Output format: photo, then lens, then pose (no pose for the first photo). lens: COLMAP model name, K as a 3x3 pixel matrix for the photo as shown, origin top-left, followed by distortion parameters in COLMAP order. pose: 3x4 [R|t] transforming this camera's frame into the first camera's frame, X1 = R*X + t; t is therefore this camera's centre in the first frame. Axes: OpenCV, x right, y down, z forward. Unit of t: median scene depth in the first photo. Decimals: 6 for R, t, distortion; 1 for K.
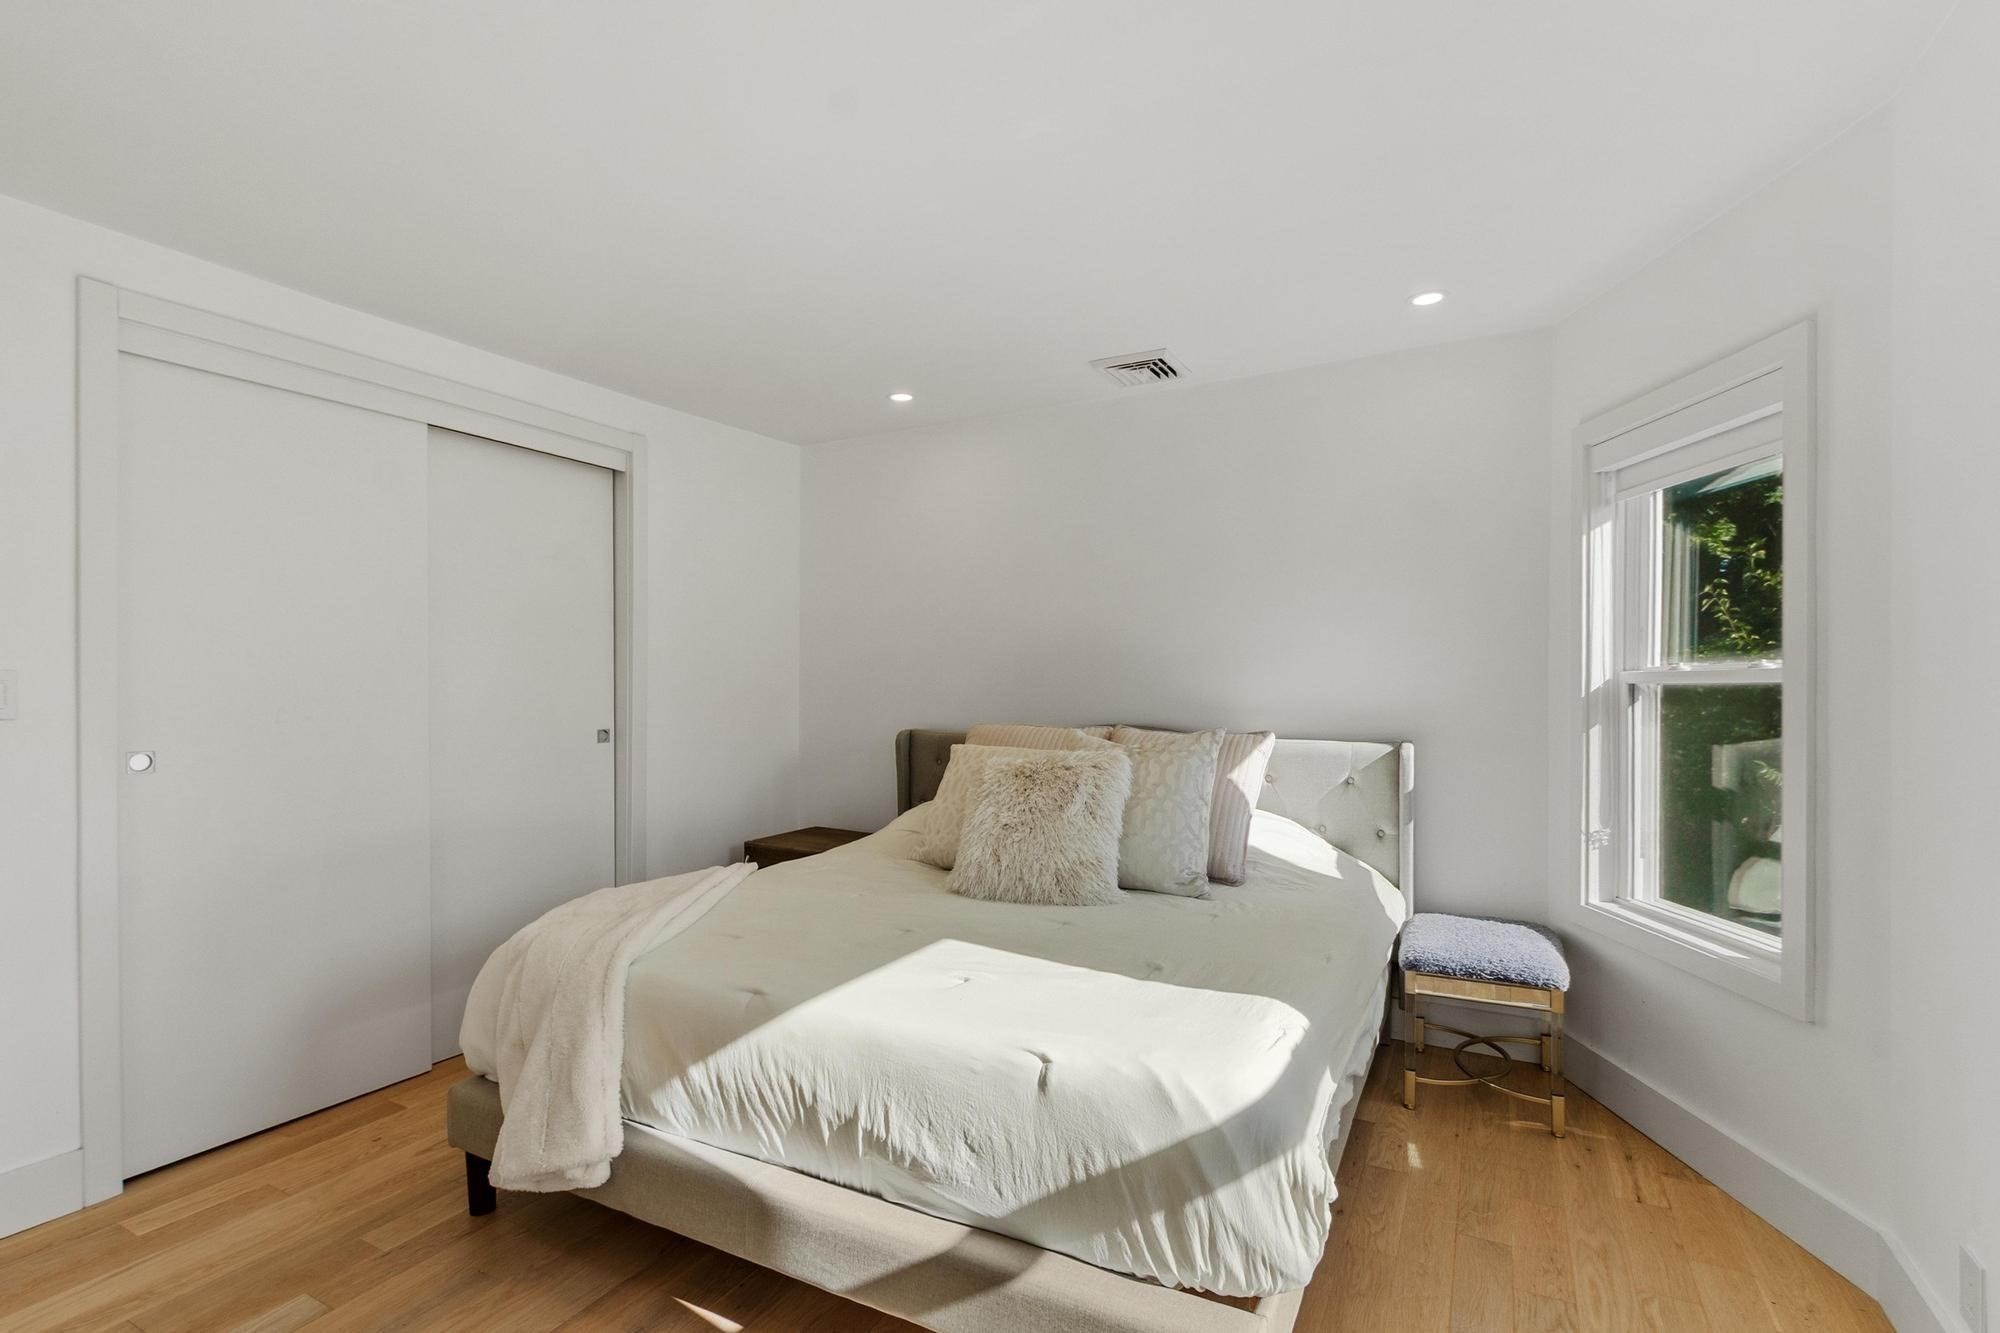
lens RADIAL K [[910.5, 0, 995.7], [0, 910.5, 683.1], [0, 0, 1]] dist [-0.003429, -0.000420]
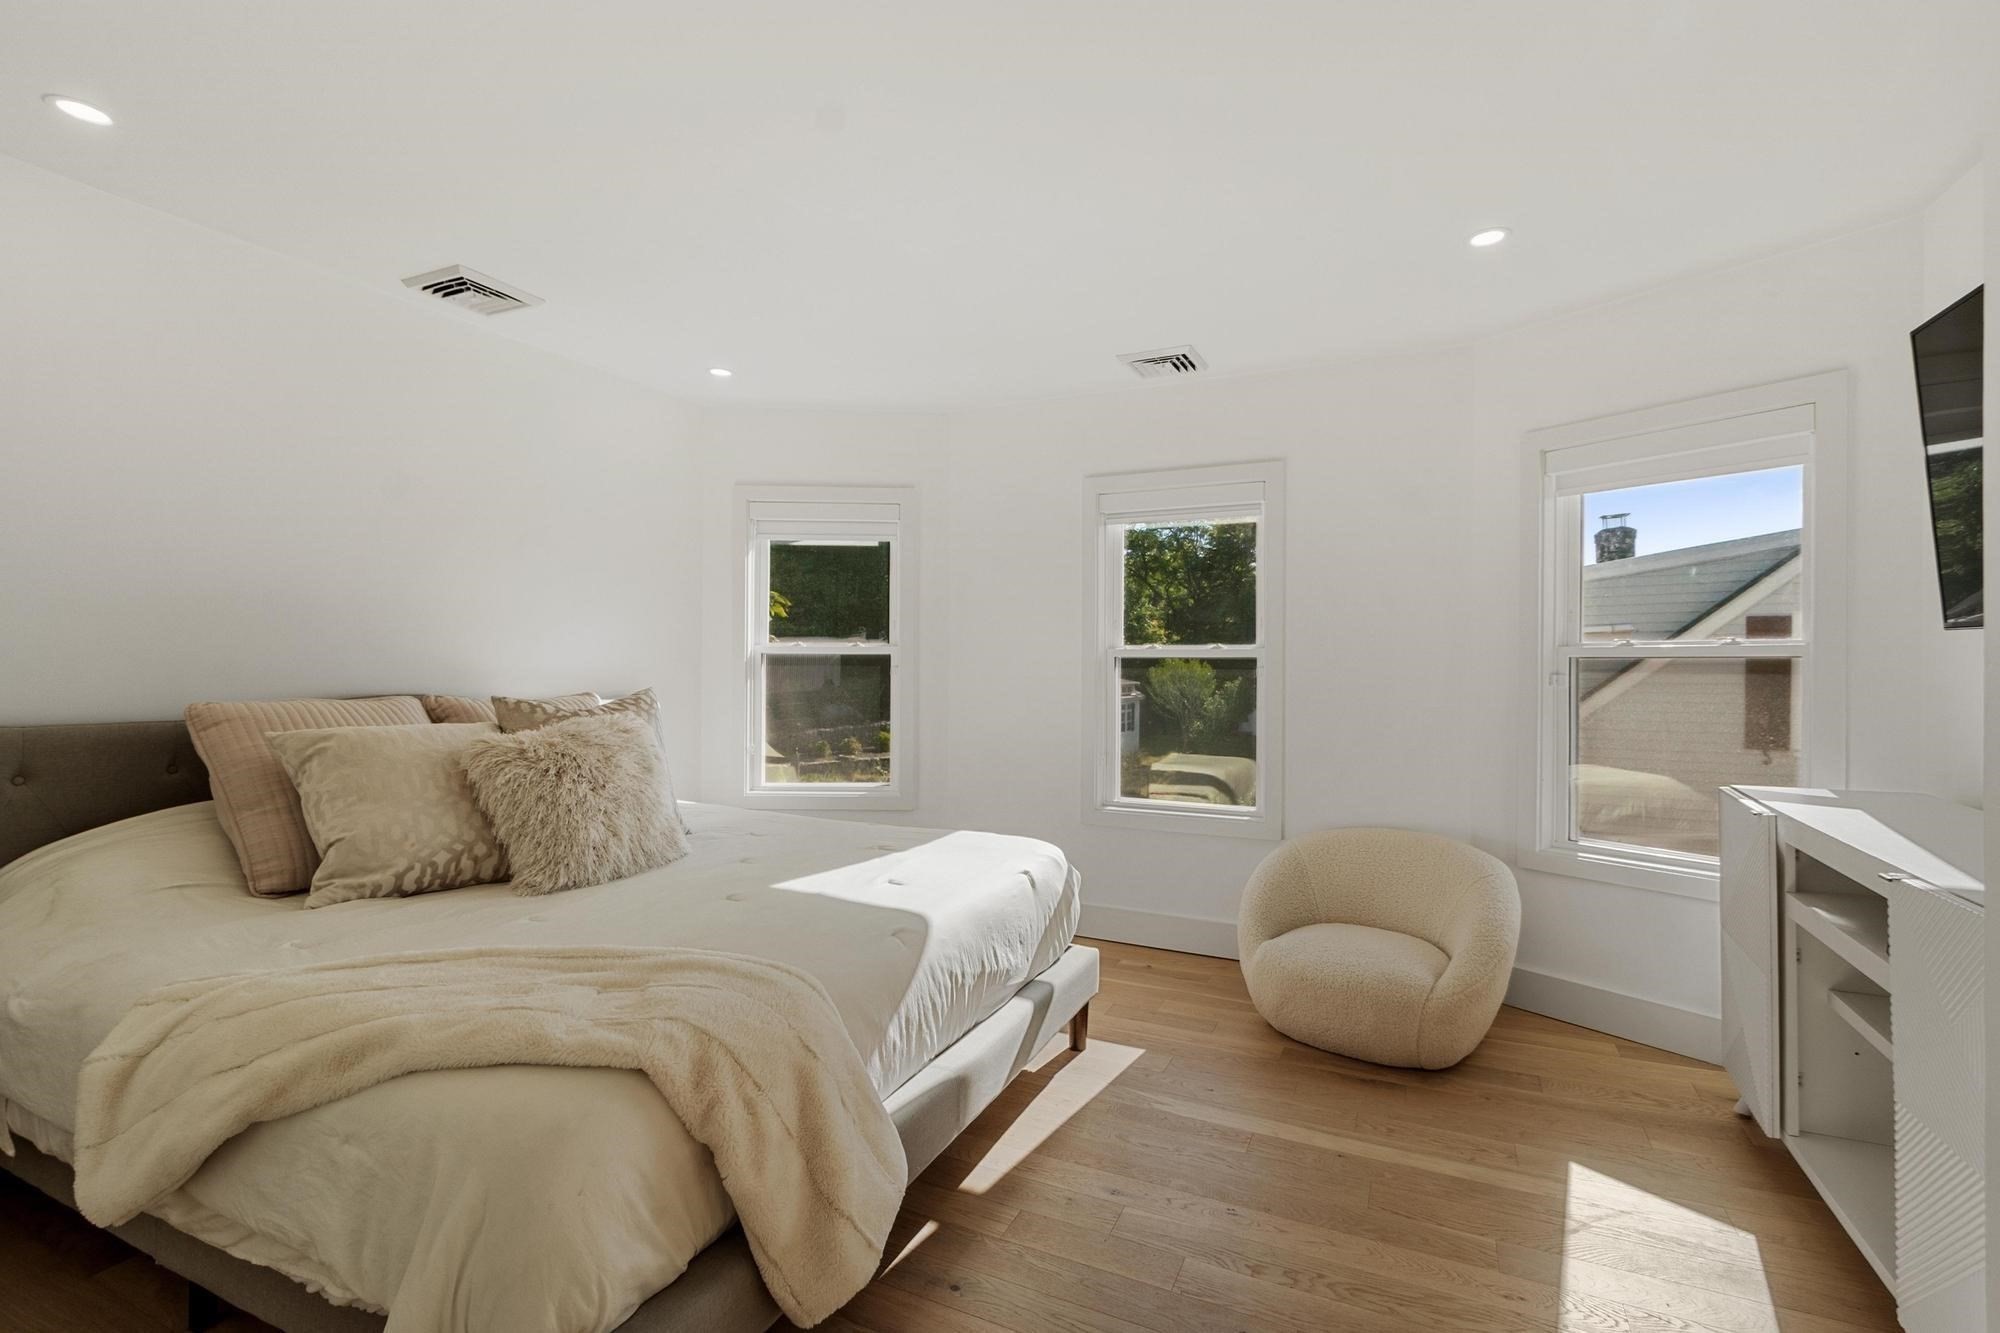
lens RADIAL K [[910.5, 0, 996.7], [0, 910.5, 662.9], [0, 0, 1]] dist [-0.003429, -0.000420]
pose [[-0.045316, 0.000141, 0.998973, -1.385230], [-0.012025, 0.999927, -0.000687, 0.021130], [-0.998900, -0.012044, -0.045311, 0.962364]]
